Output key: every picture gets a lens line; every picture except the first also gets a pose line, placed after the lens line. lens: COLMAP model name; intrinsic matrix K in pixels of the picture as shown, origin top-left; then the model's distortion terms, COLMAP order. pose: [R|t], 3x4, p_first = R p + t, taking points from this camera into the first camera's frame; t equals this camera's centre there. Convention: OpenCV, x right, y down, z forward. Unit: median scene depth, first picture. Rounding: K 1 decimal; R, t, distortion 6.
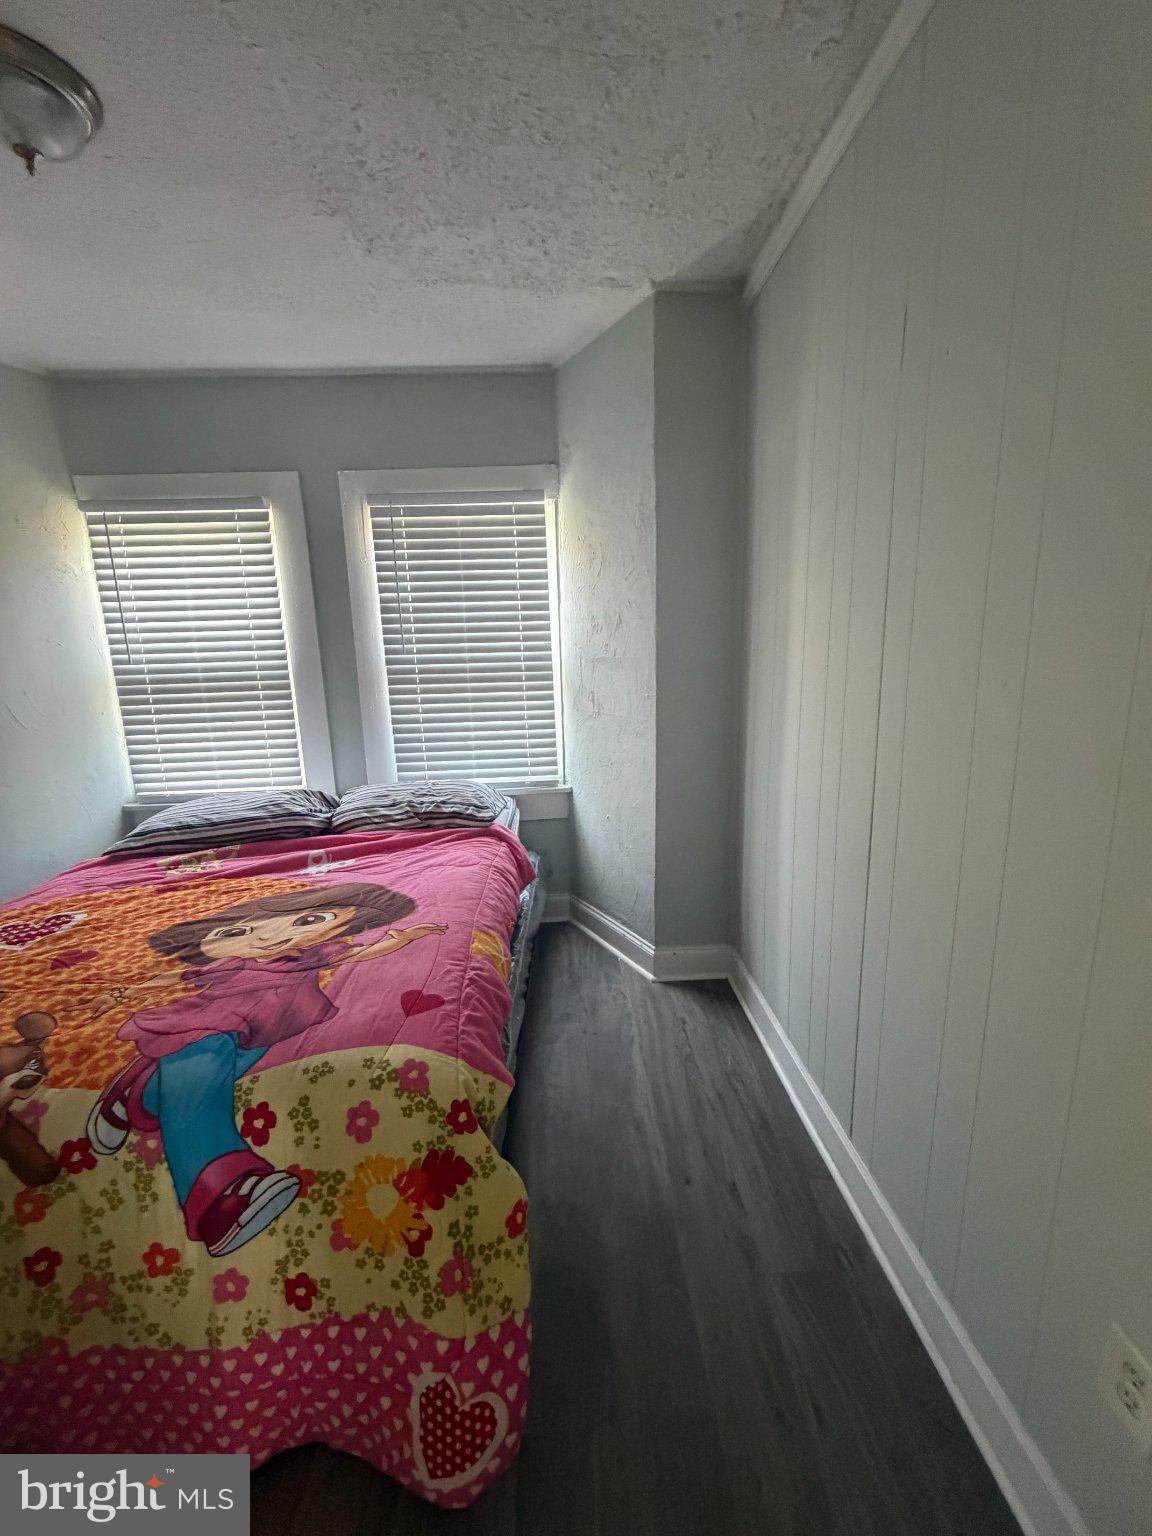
lens RADIAL K [[615.1, 0, 579.7], [0, 615.1, 765.8], [0, 0, 1]] dist [-0.000563, -0.000031]
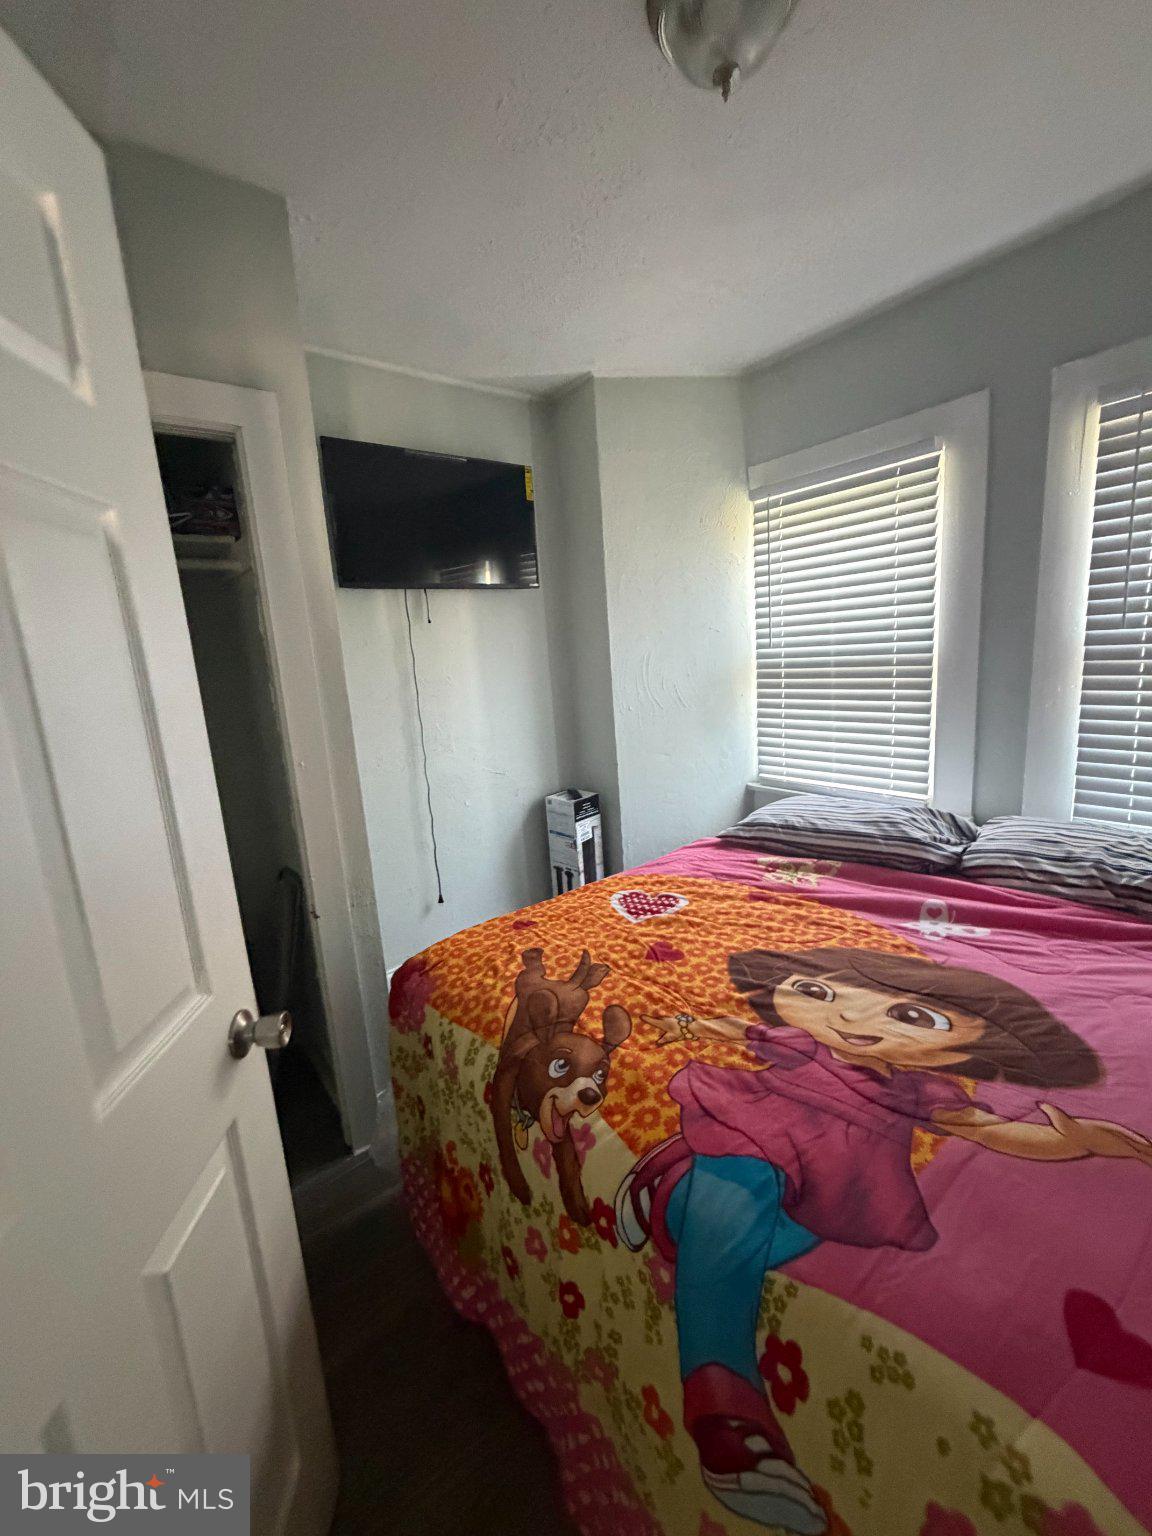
lens RADIAL K [[615.1, 0, 579.7], [0, 615.1, 765.8], [0, 0, 1]] dist [-0.000563, -0.000031]
pose [[0.585328, 0.140692, -0.798496, -0.127429], [-0.108689, 0.989556, 0.094683, -0.056400], [0.803478, 0.031367, 0.594507, 0.243279]]
